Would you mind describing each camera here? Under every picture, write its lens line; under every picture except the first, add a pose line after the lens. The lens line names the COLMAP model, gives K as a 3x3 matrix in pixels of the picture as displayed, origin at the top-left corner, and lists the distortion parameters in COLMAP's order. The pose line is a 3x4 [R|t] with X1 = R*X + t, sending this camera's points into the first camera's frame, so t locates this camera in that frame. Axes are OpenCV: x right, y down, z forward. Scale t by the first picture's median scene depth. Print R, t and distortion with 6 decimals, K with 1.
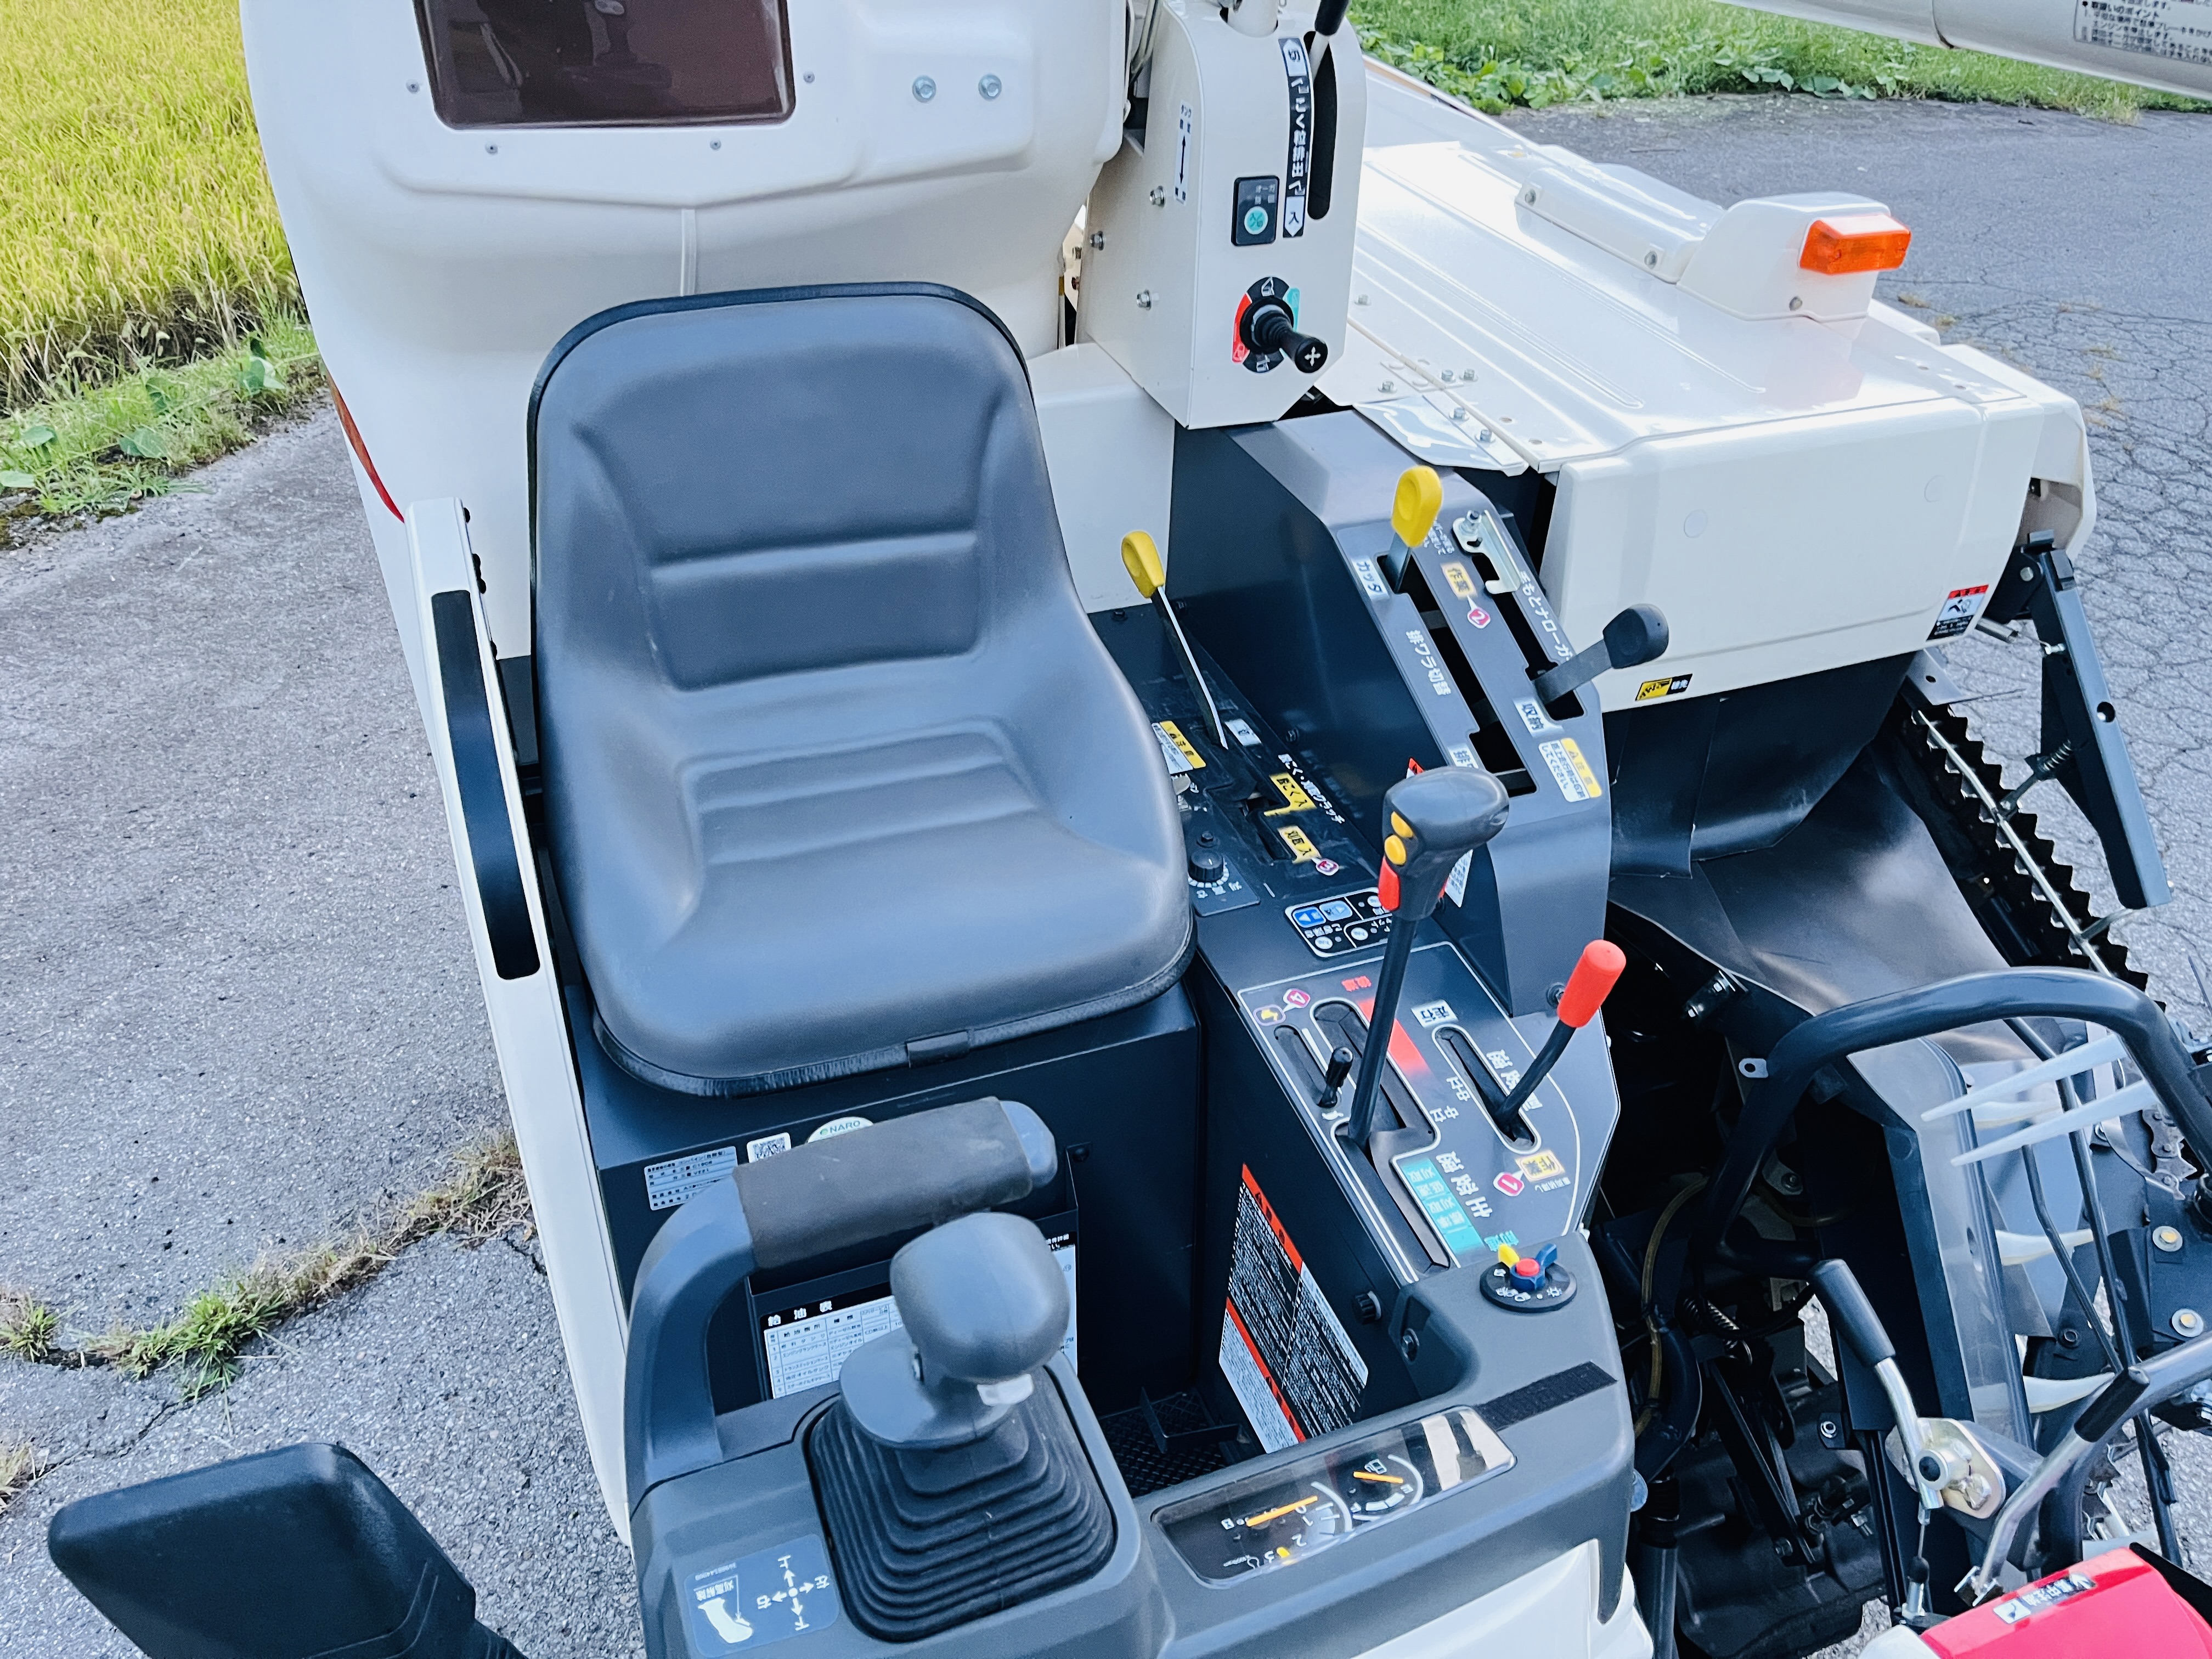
lens RADIAL K [[1692.6, 0, 1106.0], [0, 1692.6, 829.5], [0, 0, 1]] dist [0.067960, -0.125662]
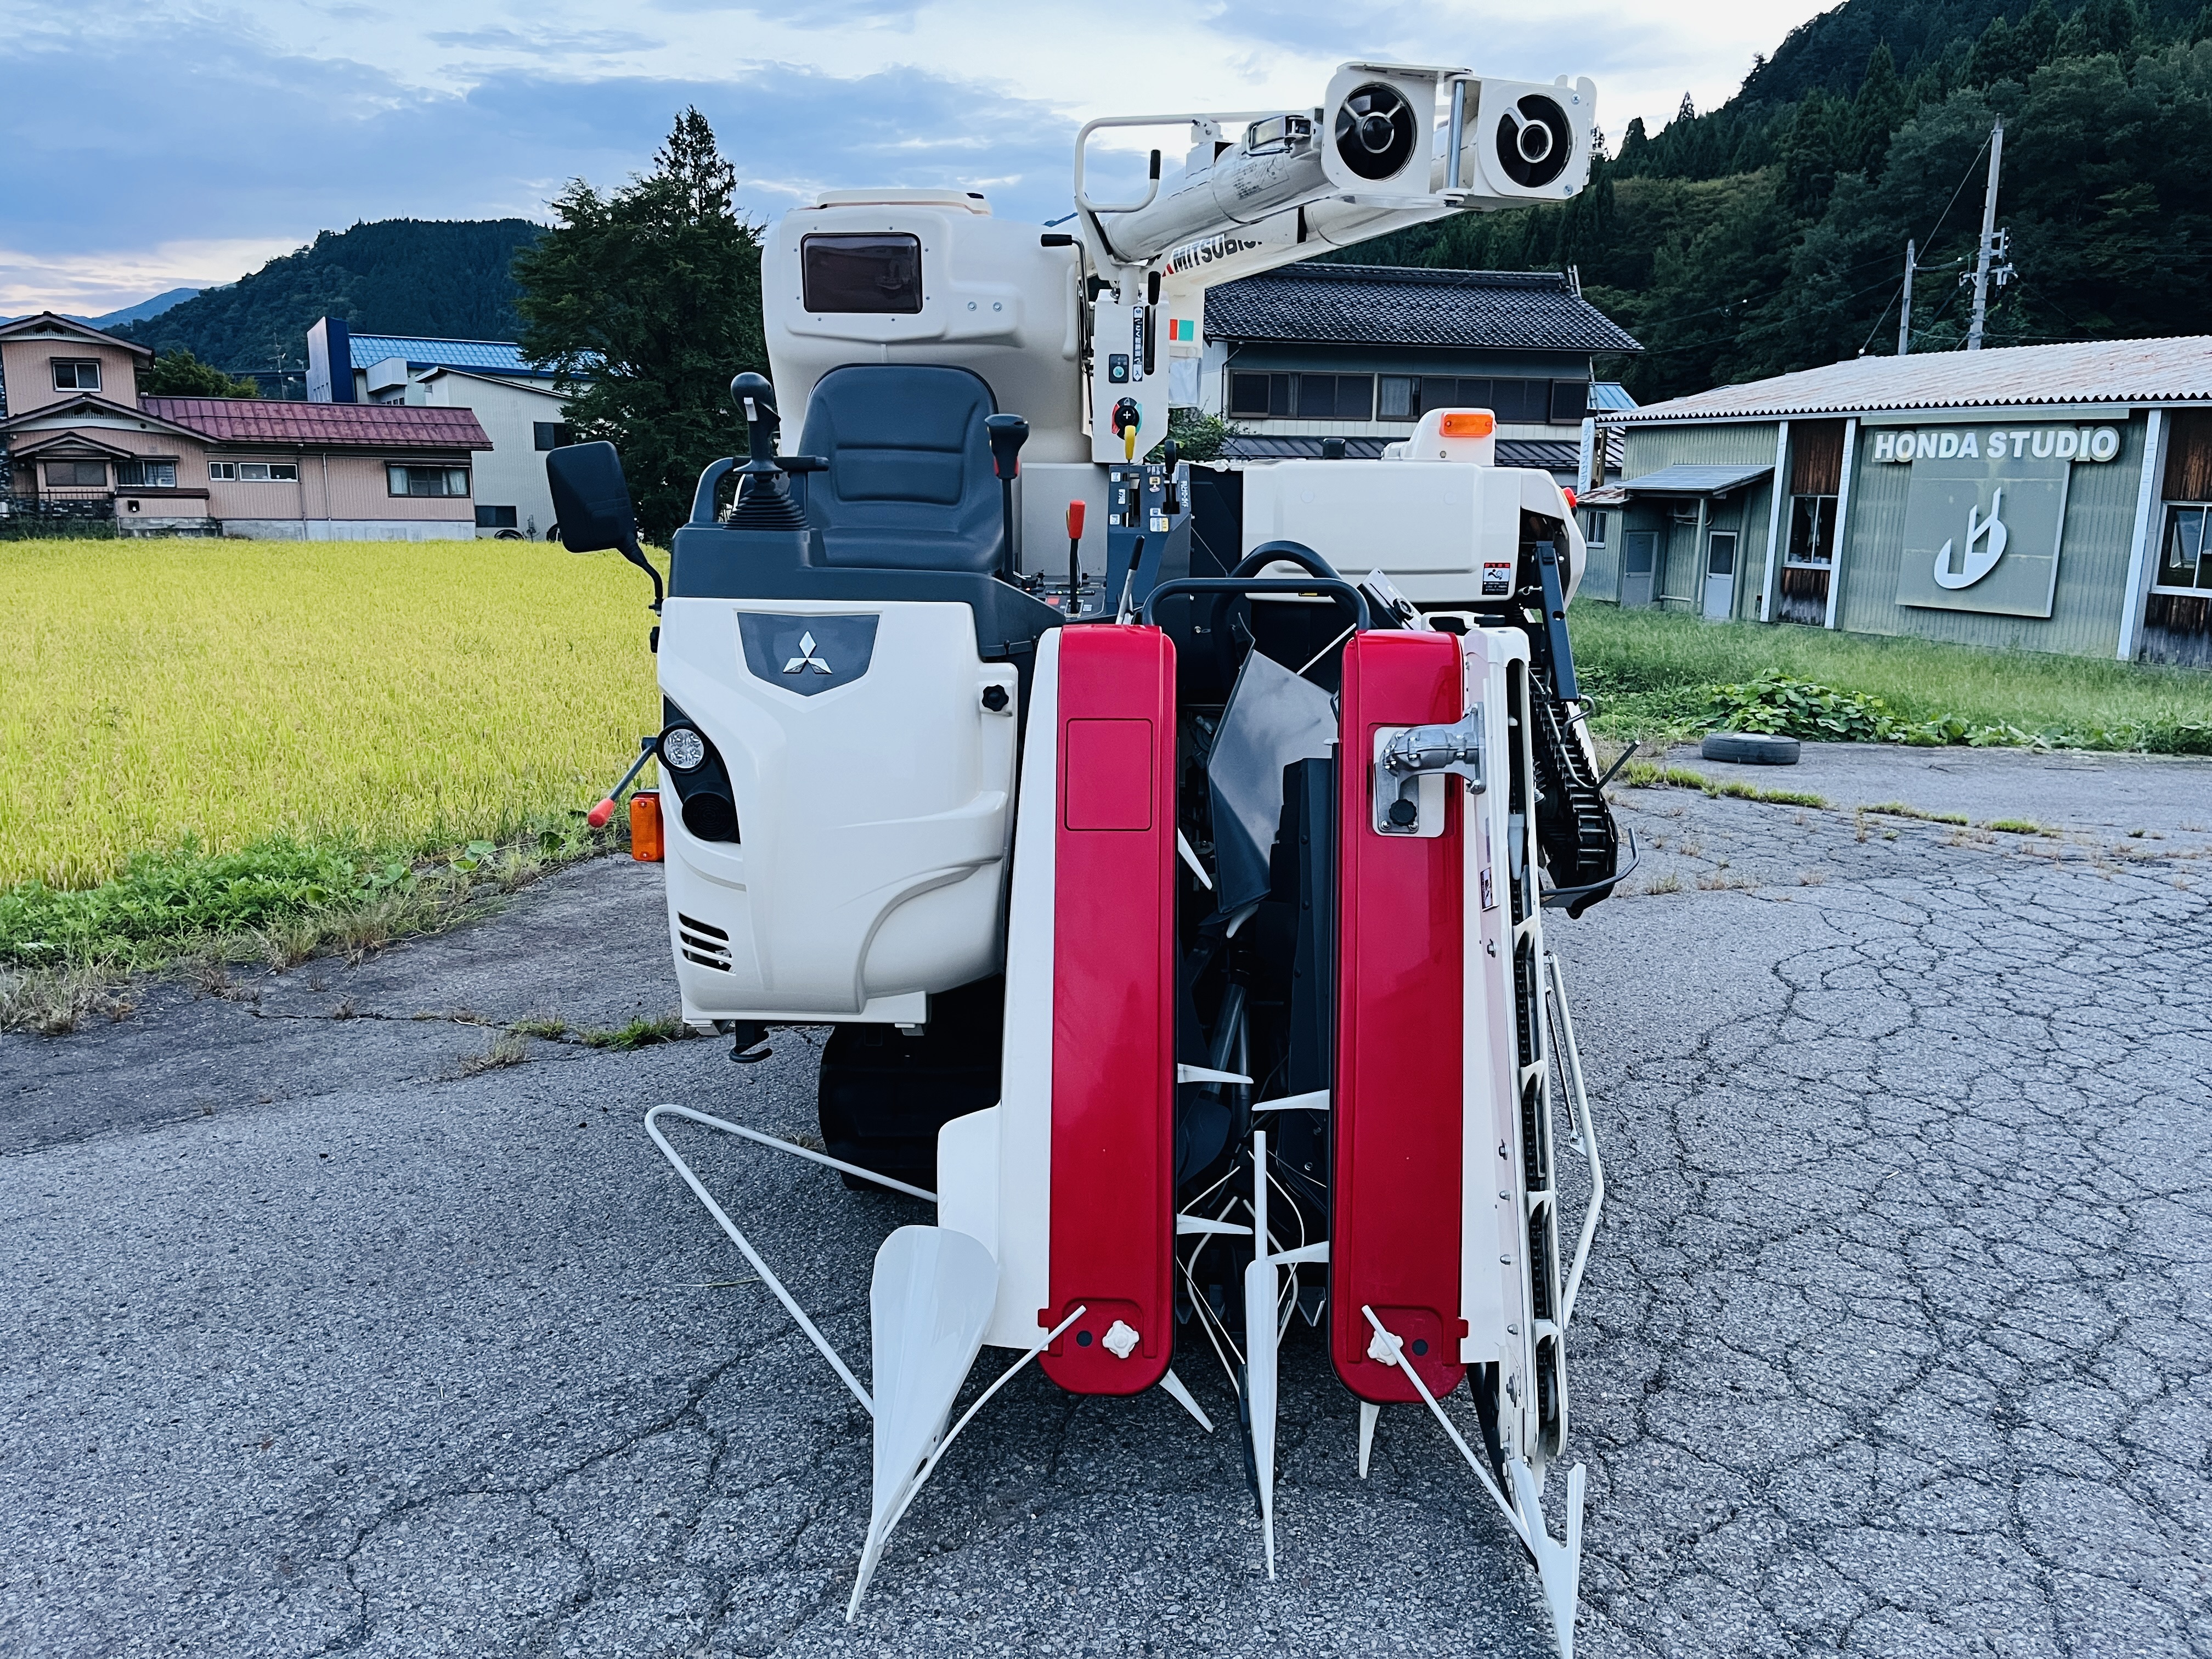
lens RADIAL K [[1692.6, 0, 1106.0], [0, 1692.6, 829.5], [0, 0, 1]] dist [0.067960, -0.125662]
pose [[0.924974, 0.050654, -0.376640, 0.998186], [-0.202972, 0.903729, -0.376929, 1.122777], [0.321288, 0.425097, 0.846207, -0.752904]]
